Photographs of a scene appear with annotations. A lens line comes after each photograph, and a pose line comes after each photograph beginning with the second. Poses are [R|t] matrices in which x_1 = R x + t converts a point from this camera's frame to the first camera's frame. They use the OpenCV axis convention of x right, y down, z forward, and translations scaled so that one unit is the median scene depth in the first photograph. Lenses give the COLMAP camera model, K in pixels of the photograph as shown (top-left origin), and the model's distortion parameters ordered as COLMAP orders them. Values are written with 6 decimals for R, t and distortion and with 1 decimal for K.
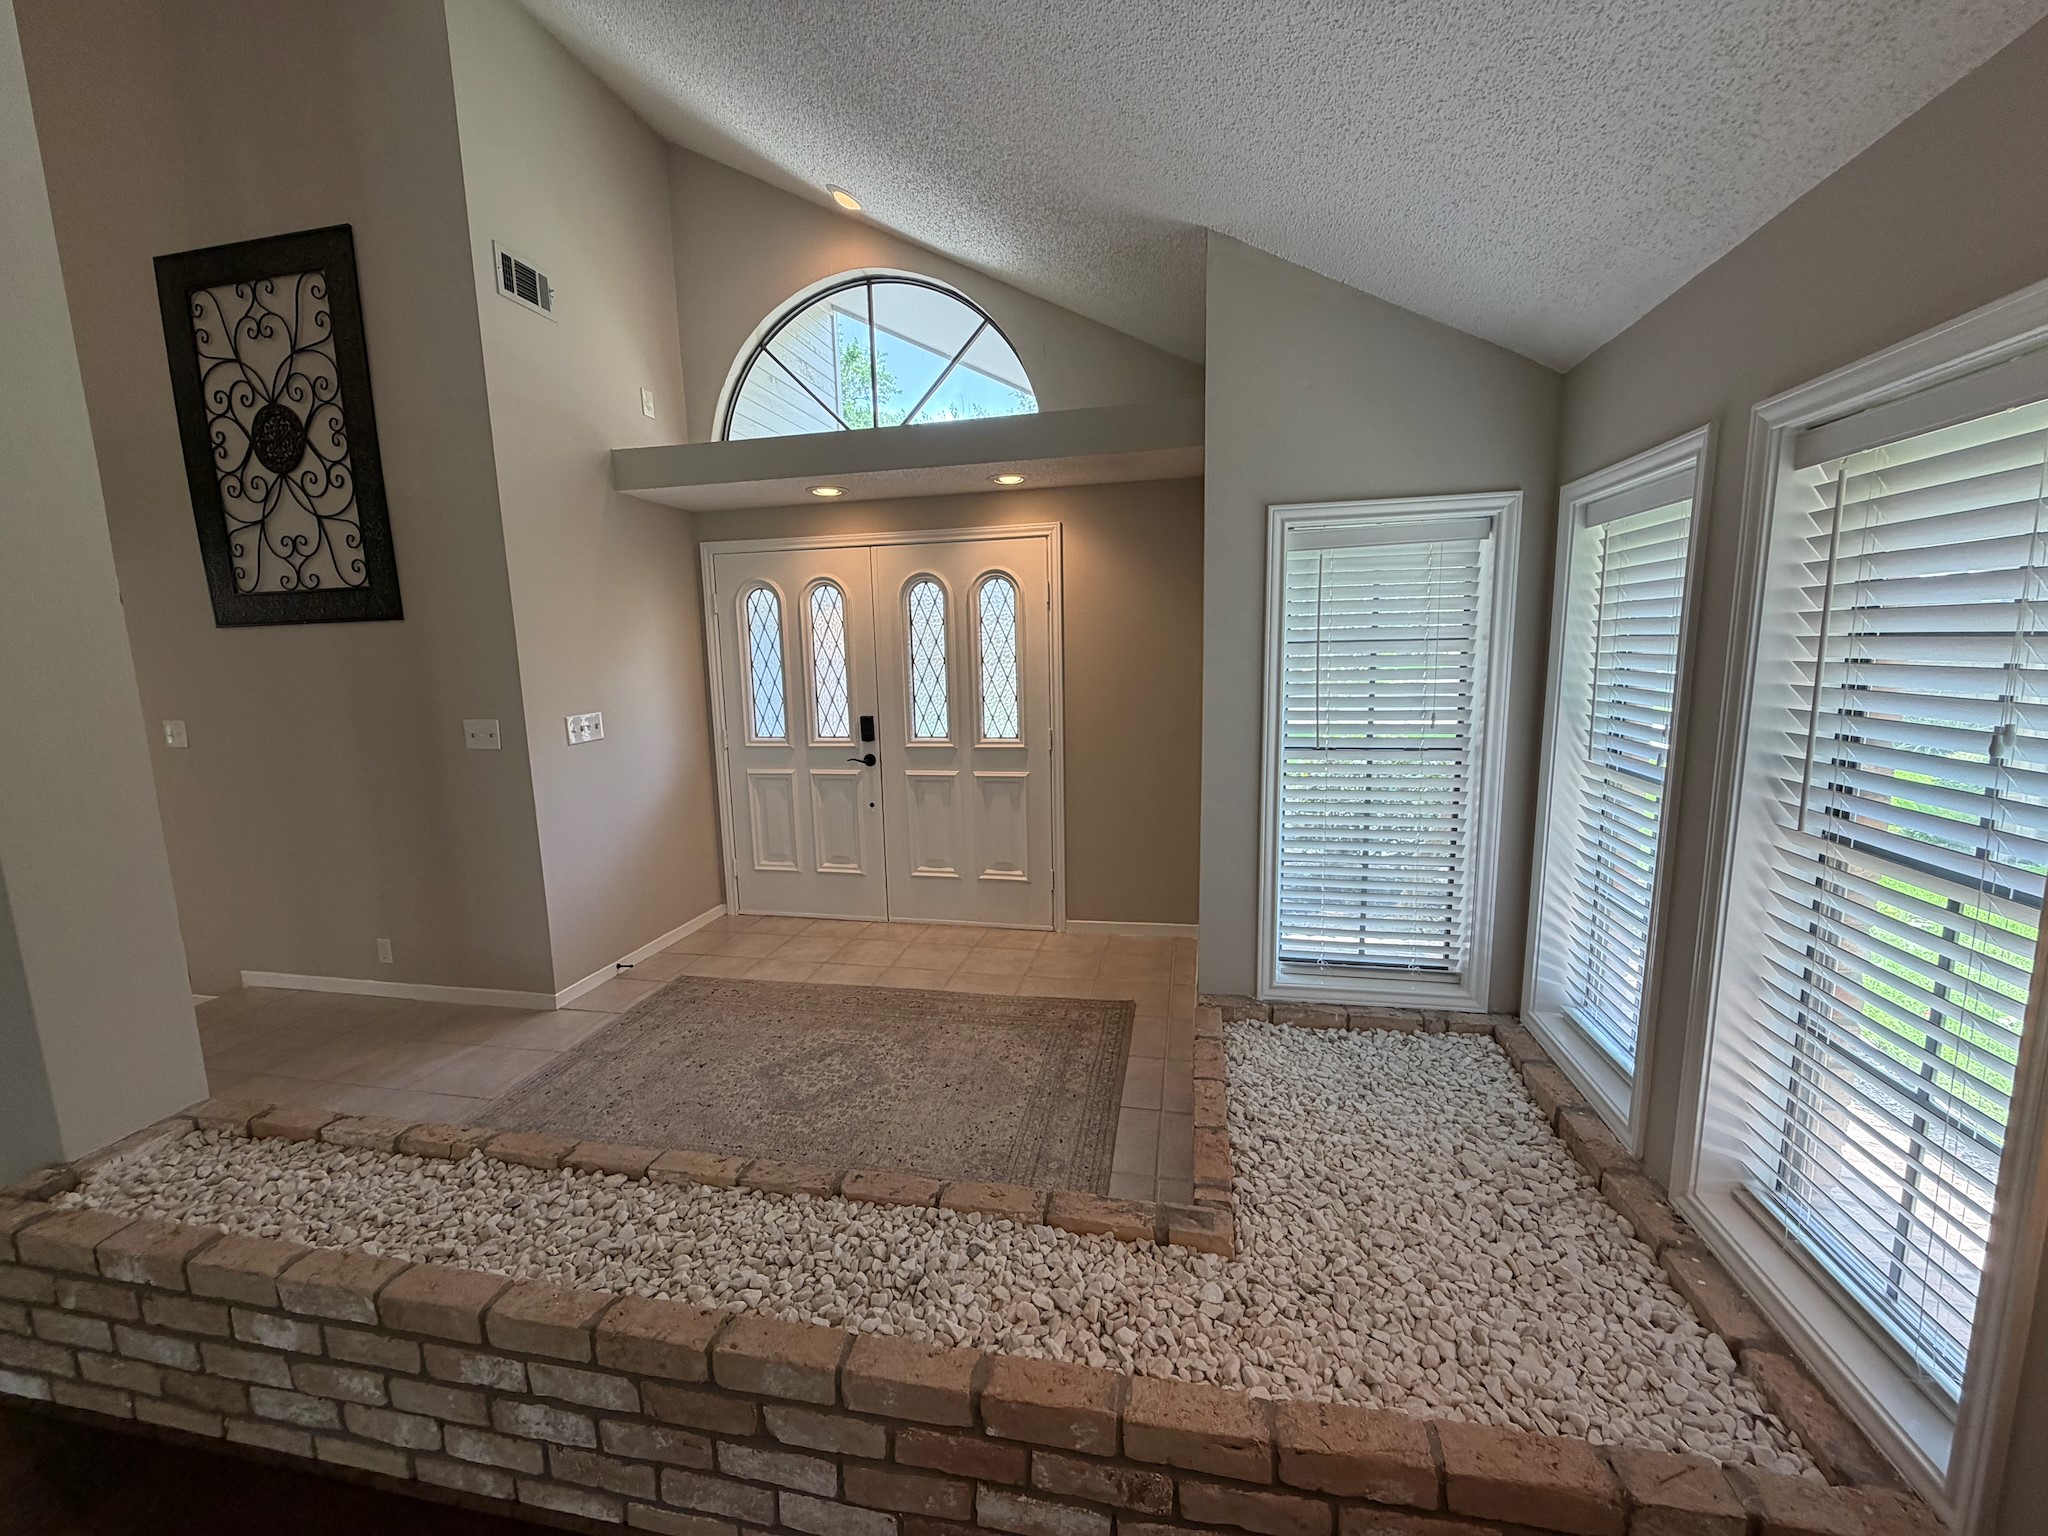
lens RADIAL K [[818.5, 0, 1019.7], [0, 818.5, 768.1], [0, 0, 1]] dist [-0.000425, 0.000494]
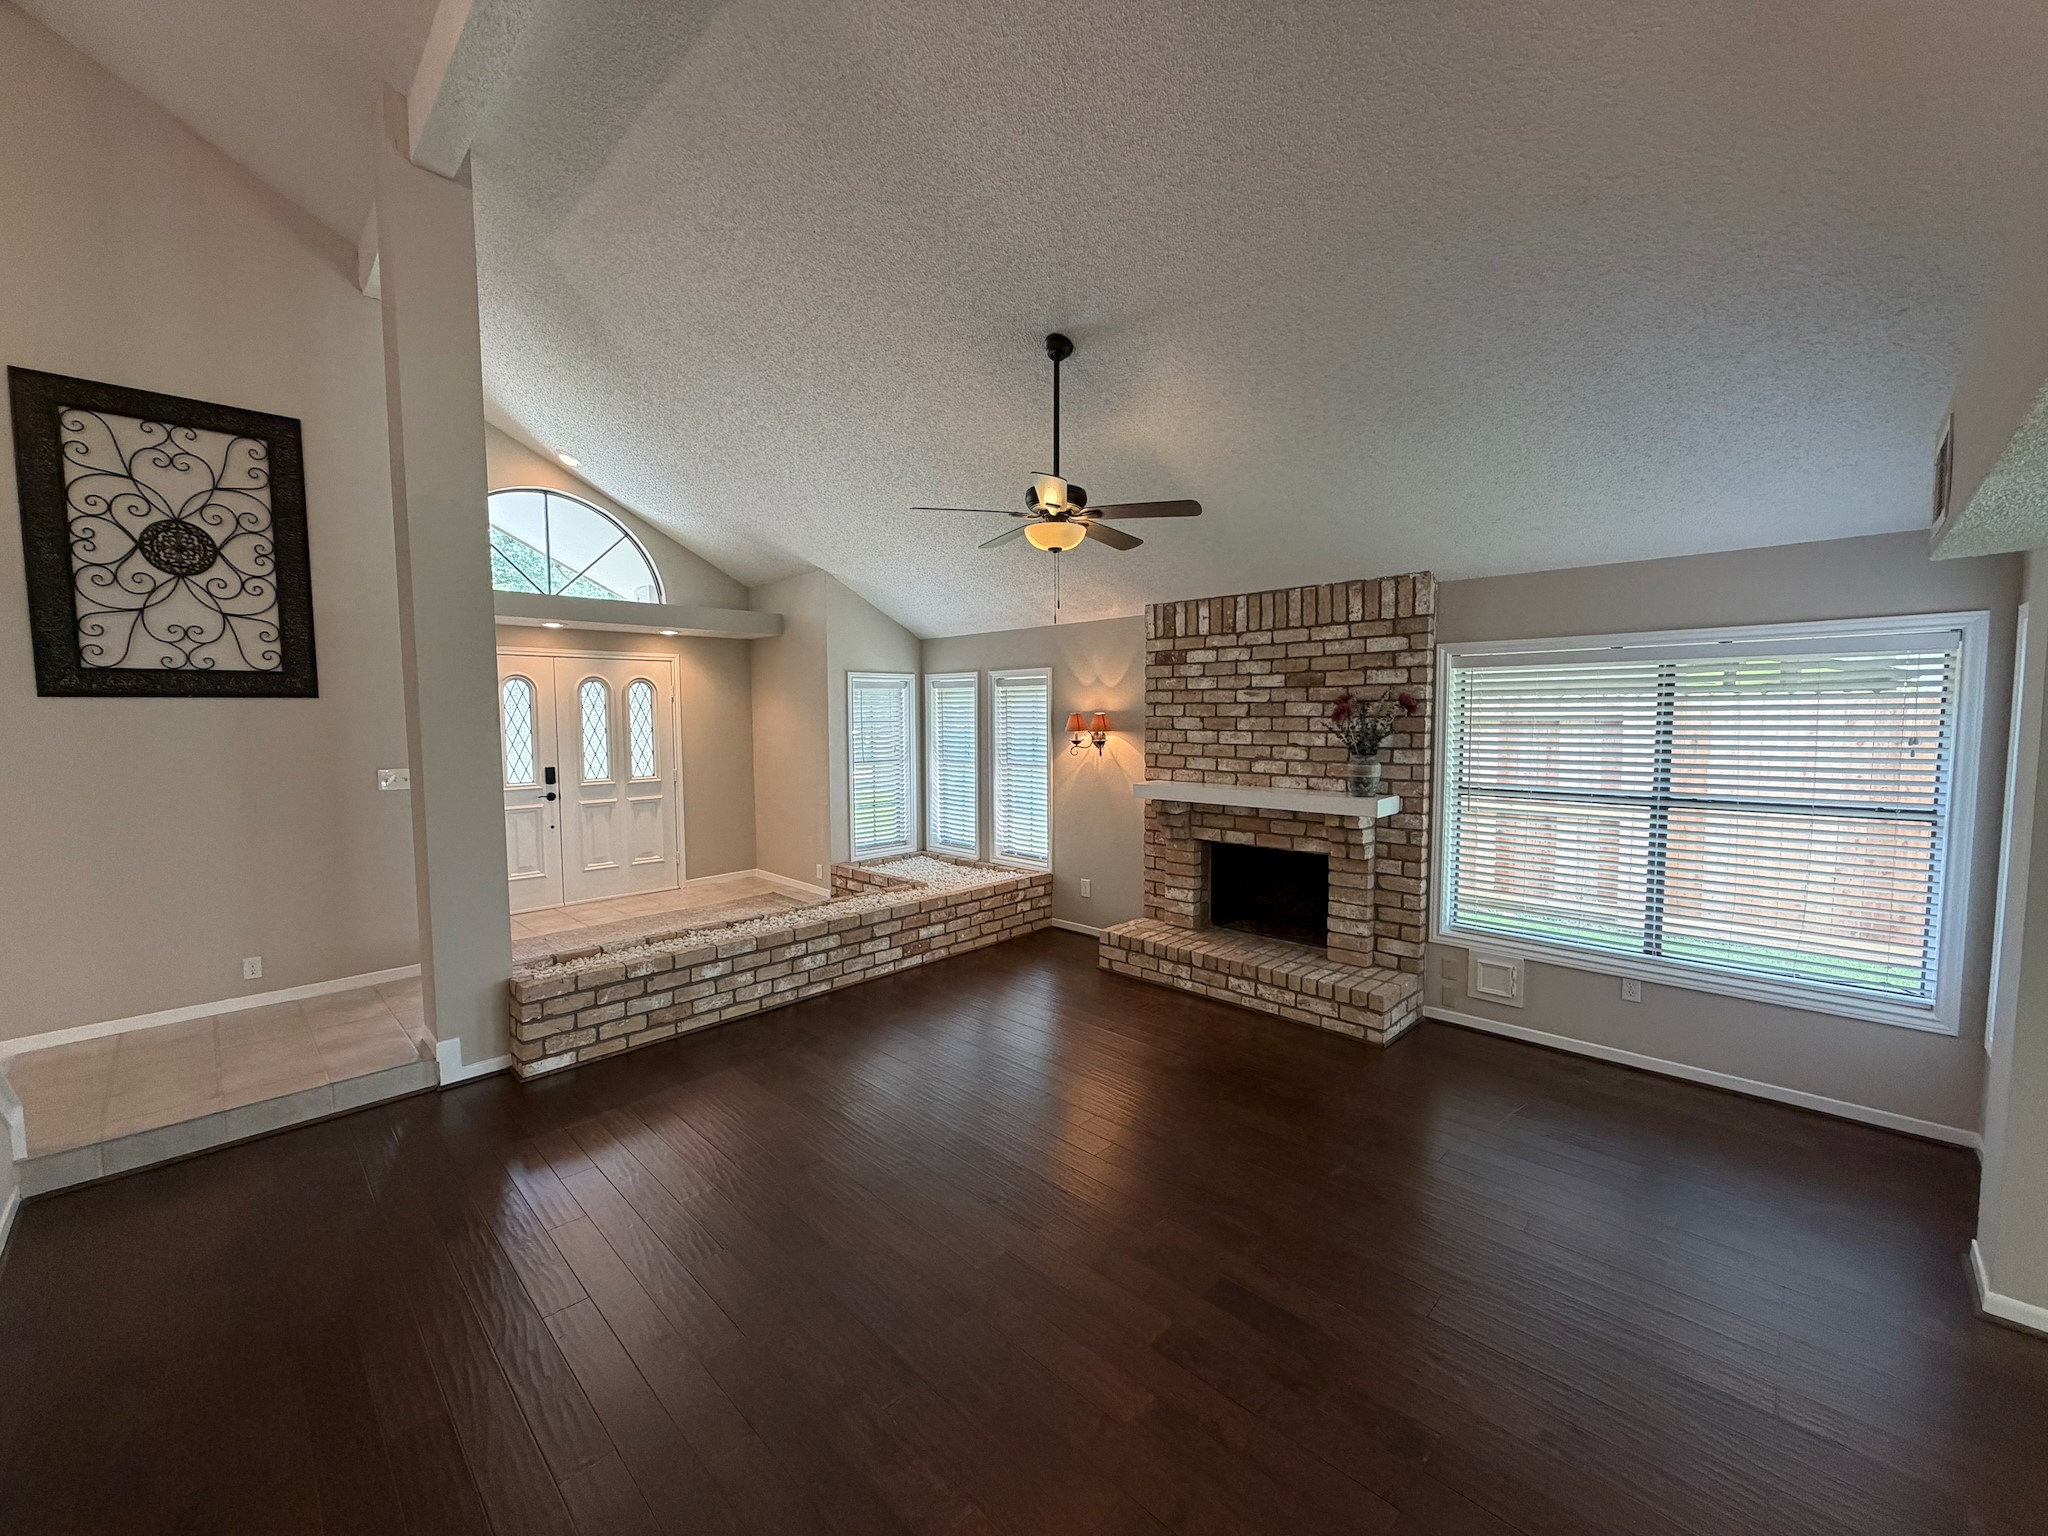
lens RADIAL K [[818.5, 0, 1019.7], [0, 818.5, 768.1], [0, 0, 1]] dist [-0.000425, 0.000494]
pose [[0.531510, -0.037216, 0.846234, -1.316097], [0.119203, 0.992379, -0.031226, 0.115606], [-0.838623, 0.117471, 0.531895, -0.684142]]
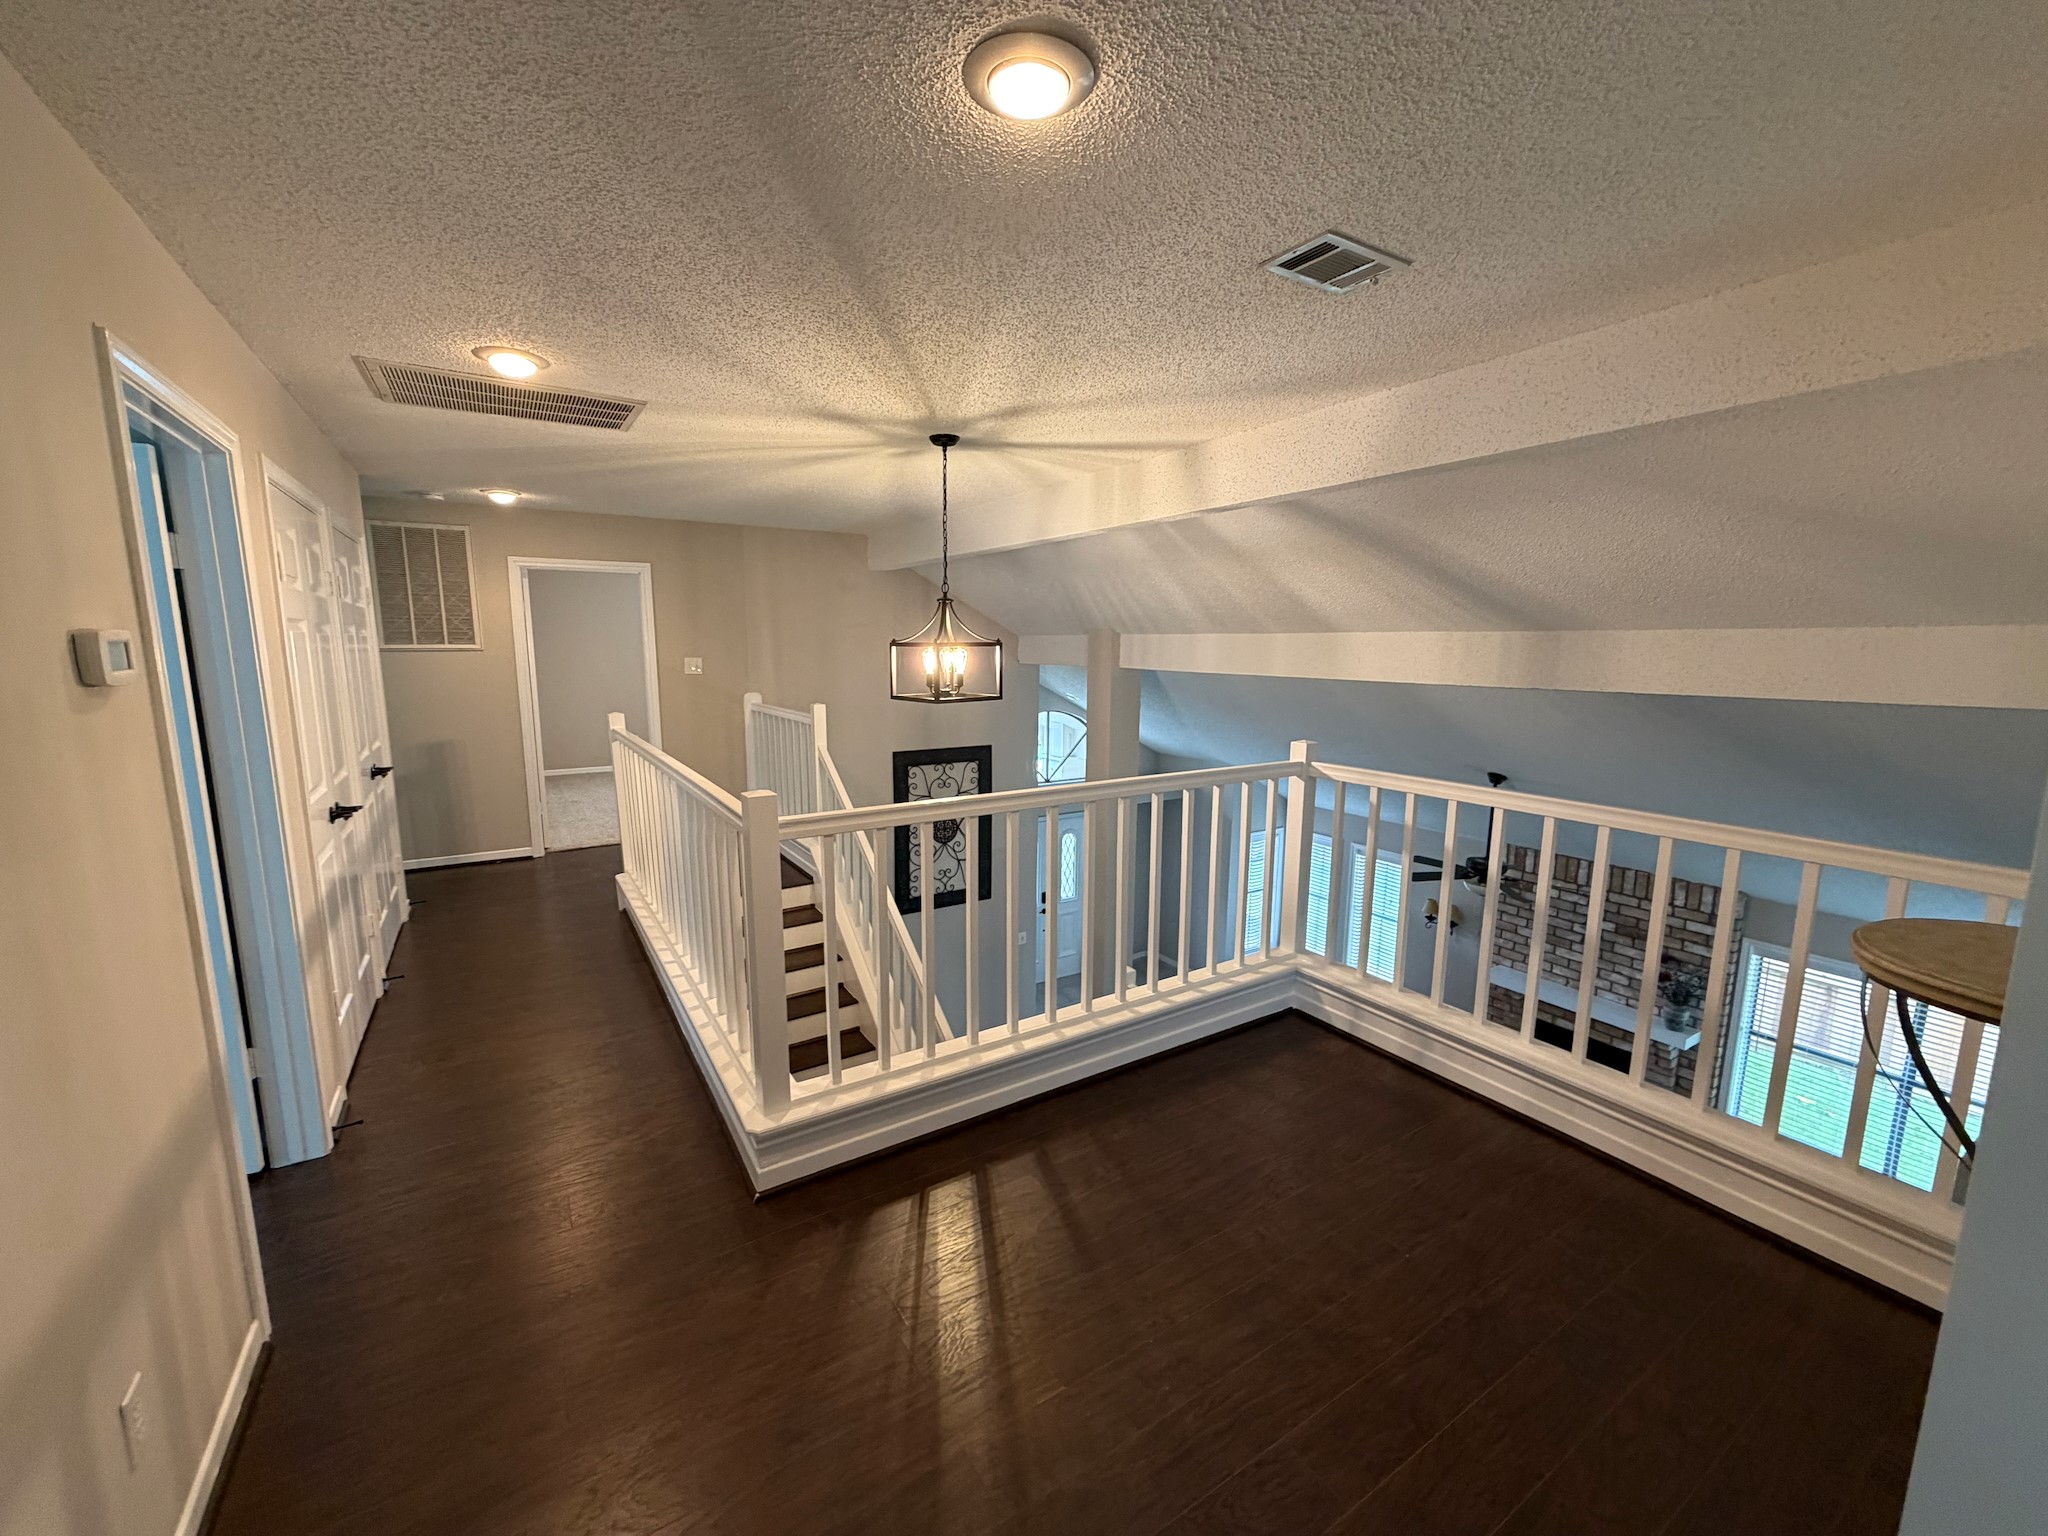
lens RADIAL K [[818.5, 0, 1019.7], [0, 818.5, 768.1], [0, 0, 1]] dist [-0.000425, 0.000494]
pose [[0.707185, -0.075460, 0.702990, -2.373599], [0.075932, 0.996643, 0.030596, -0.634370], [-0.702939, 0.031743, 0.710542, -0.755174]]
